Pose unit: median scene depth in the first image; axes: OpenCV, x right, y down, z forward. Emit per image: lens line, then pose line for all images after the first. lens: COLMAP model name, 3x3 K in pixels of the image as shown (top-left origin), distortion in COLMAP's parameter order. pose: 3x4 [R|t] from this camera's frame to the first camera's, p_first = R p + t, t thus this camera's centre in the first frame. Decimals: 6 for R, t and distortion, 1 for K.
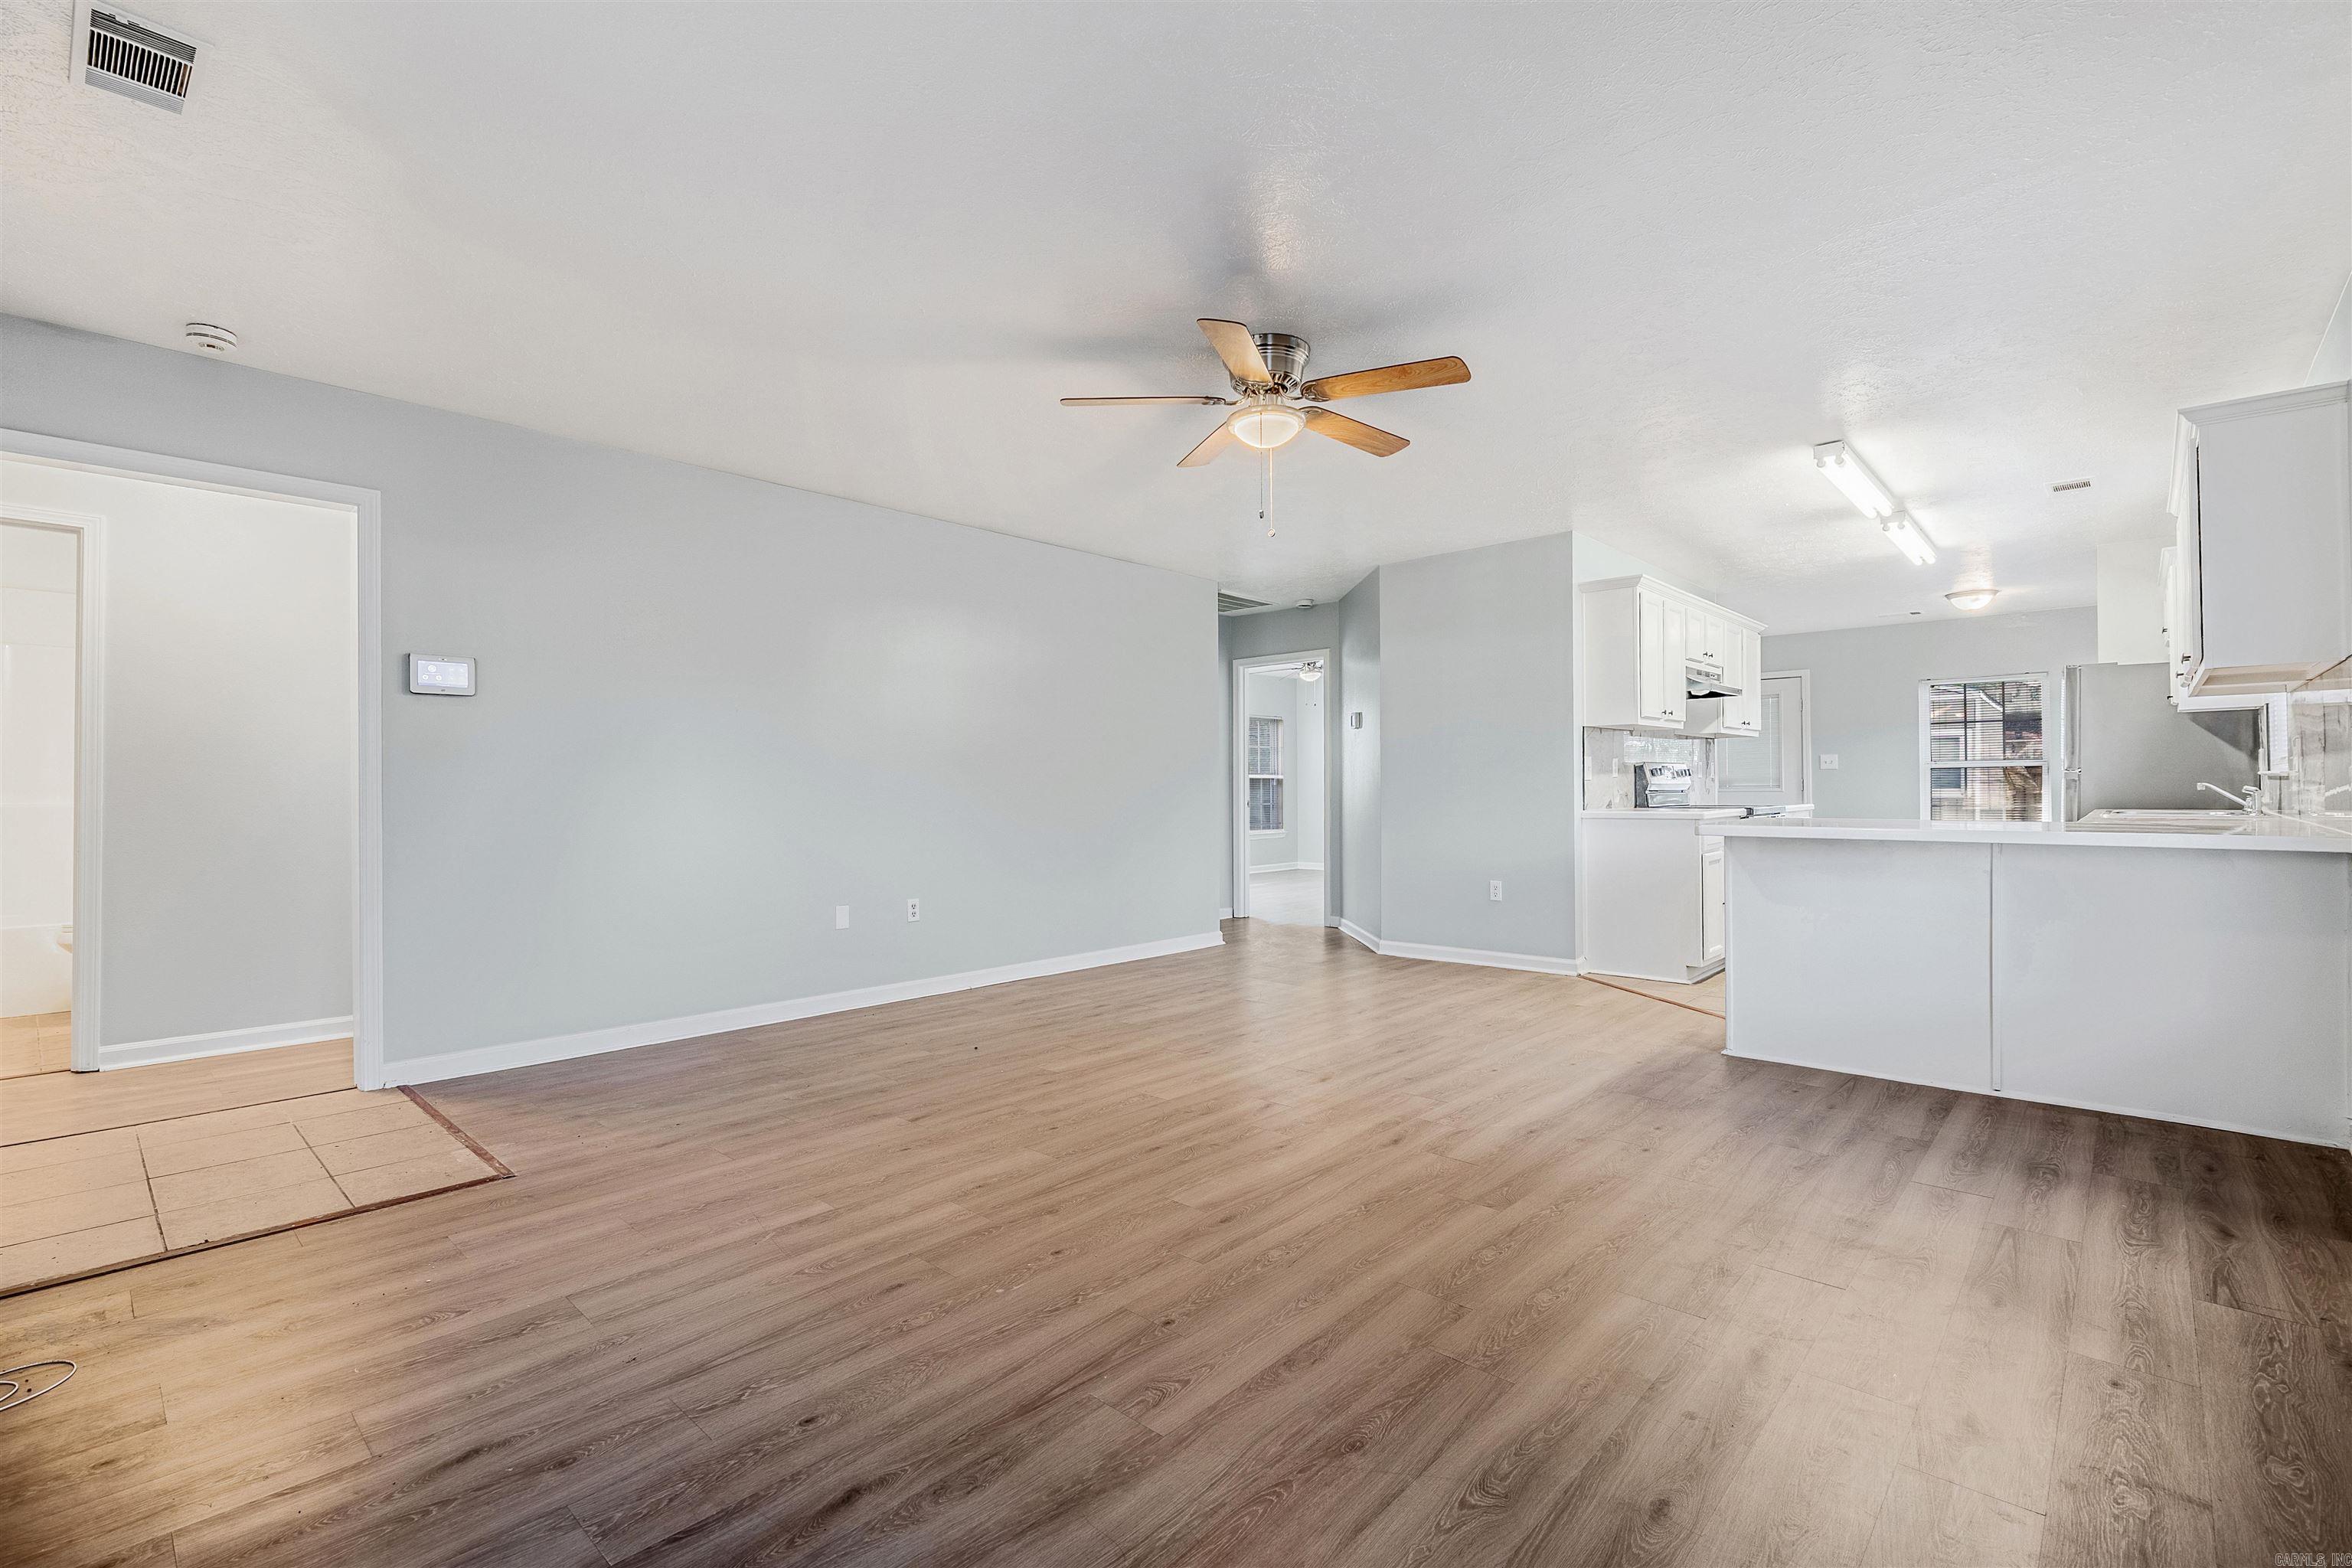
lens RADIAL K [[1050.7, 0, 1181.7], [0, 1050.7, 784.2], [0, 0, 1]] dist [-0.020033, -0.000192]
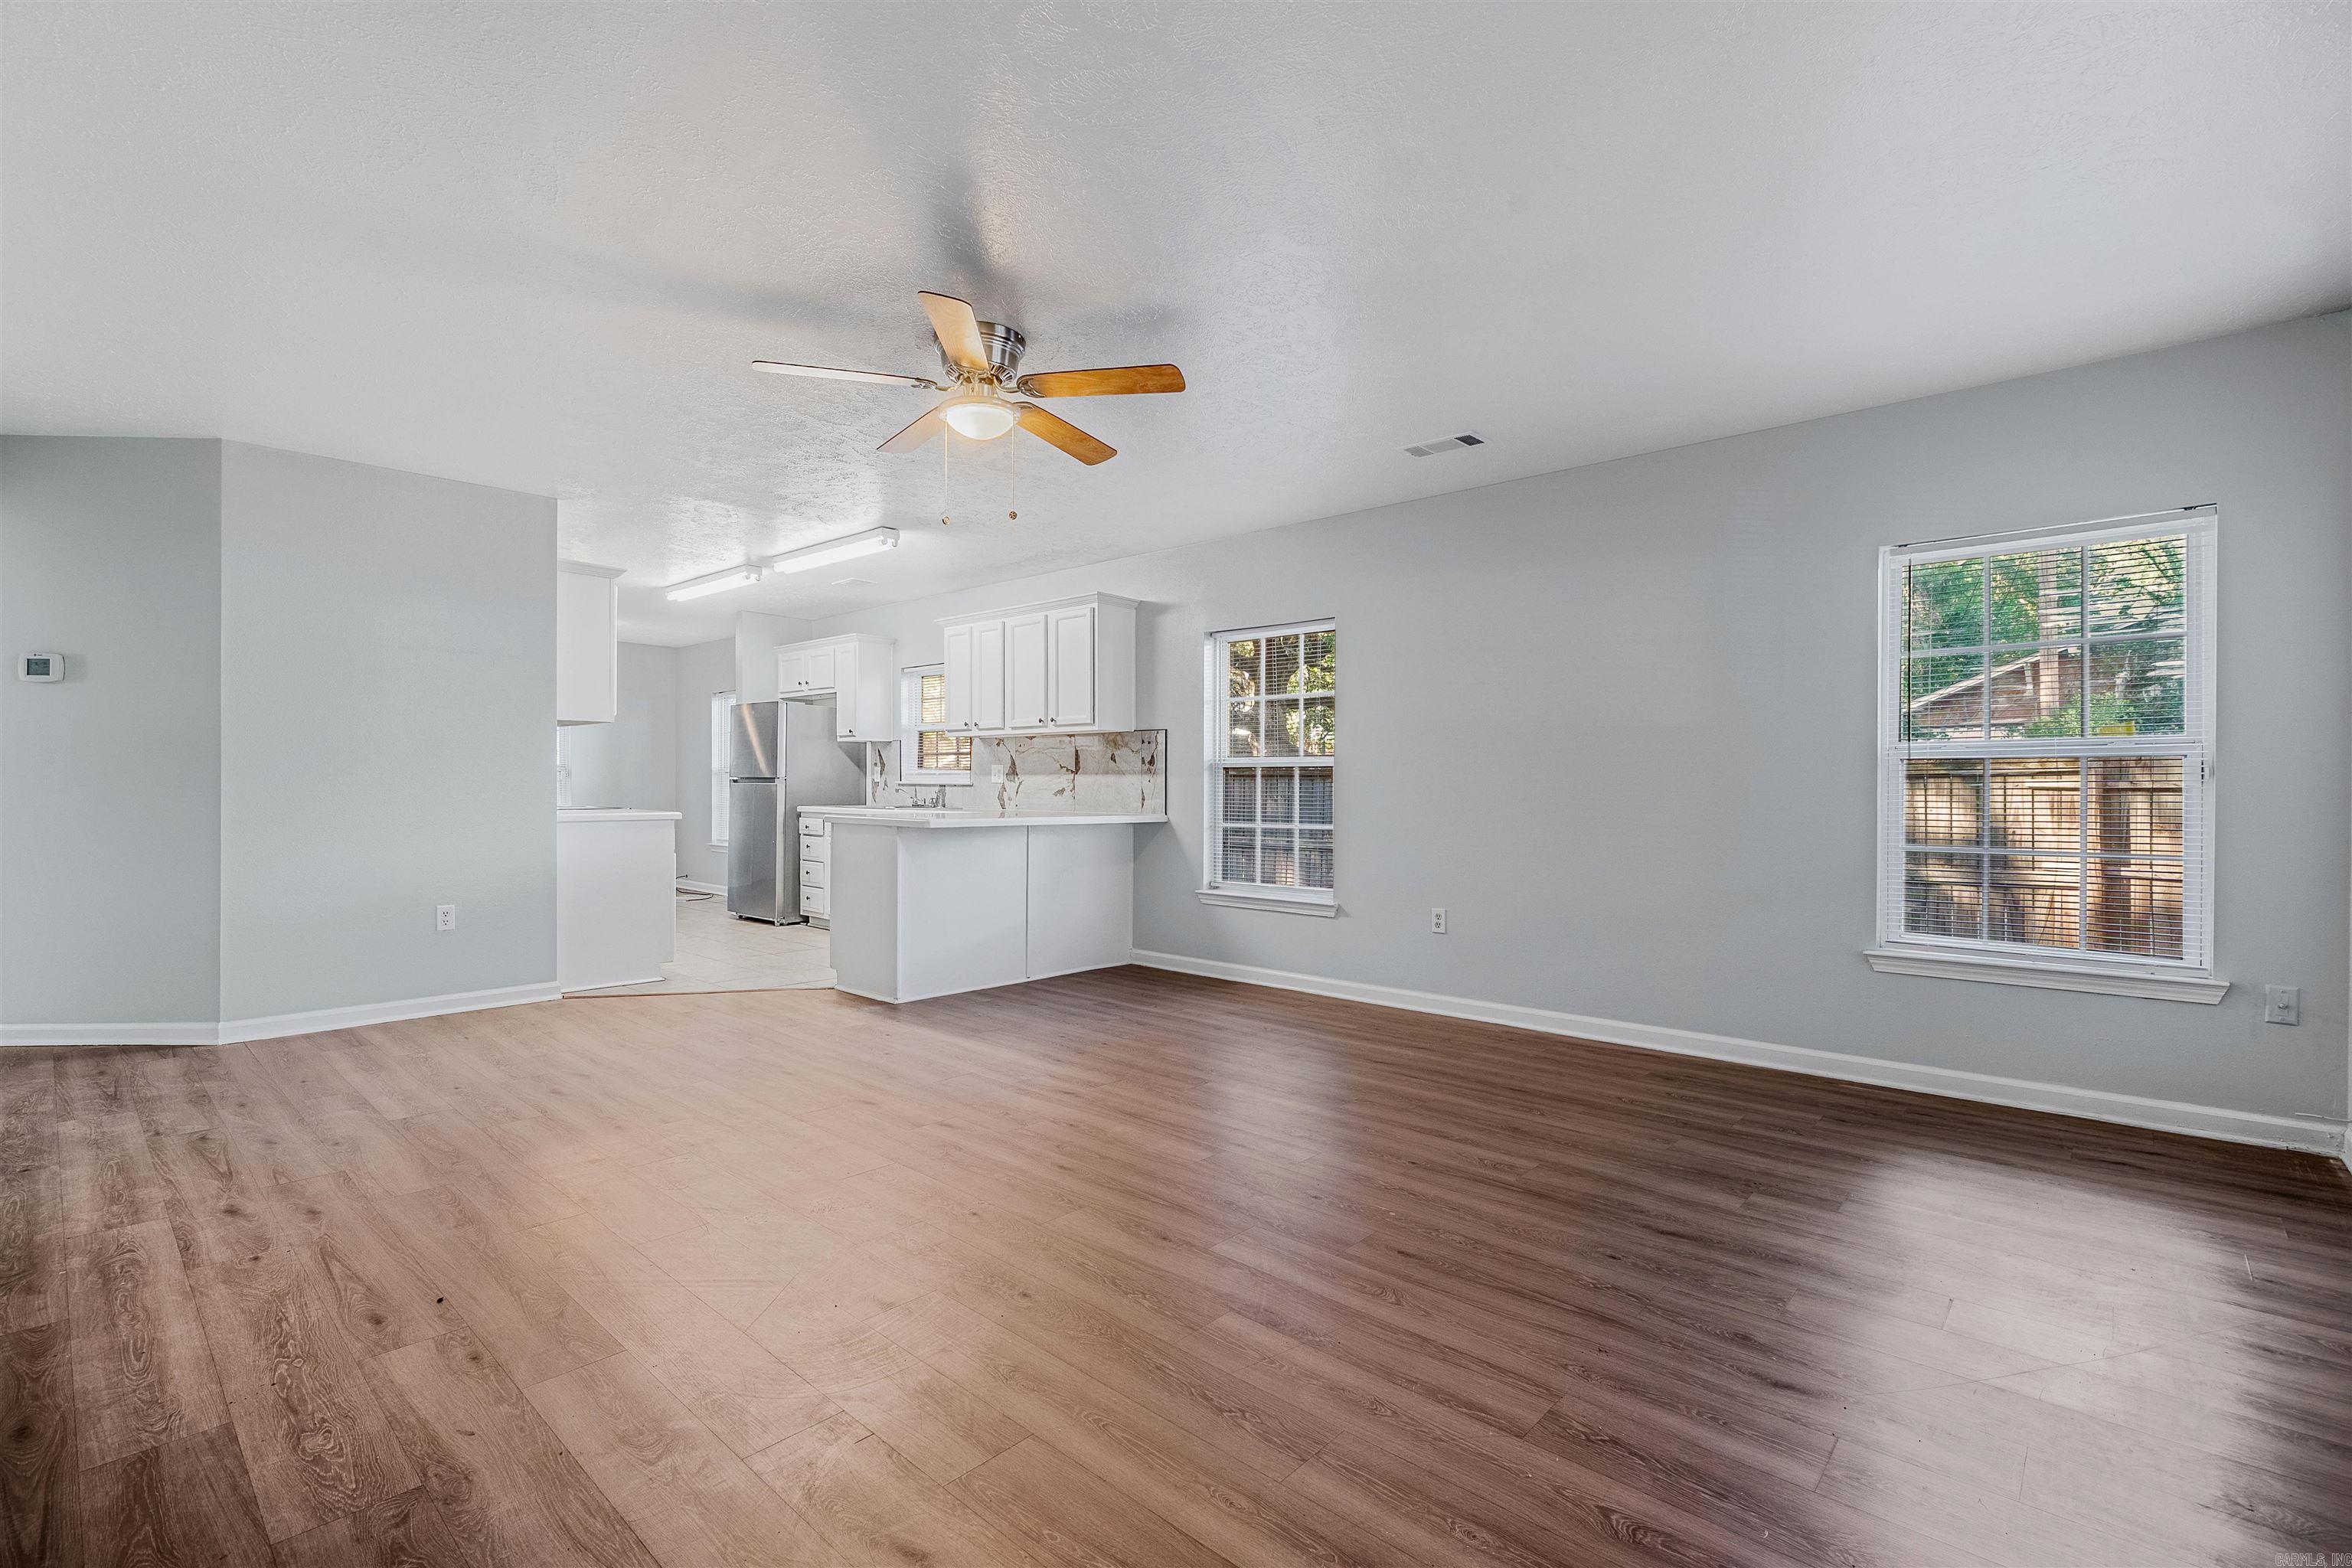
lens RADIAL K [[1050.7, 0, 1181.7], [0, 1050.7, 784.2], [0, 0, 1]] dist [-0.020033, -0.000192]
pose [[-0.004491, 0.002287, 0.999987, -1.446672], [-0.006238, 0.999978, -0.002315, -0.000064], [-0.999970, -0.006249, -0.004477, 1.322765]]
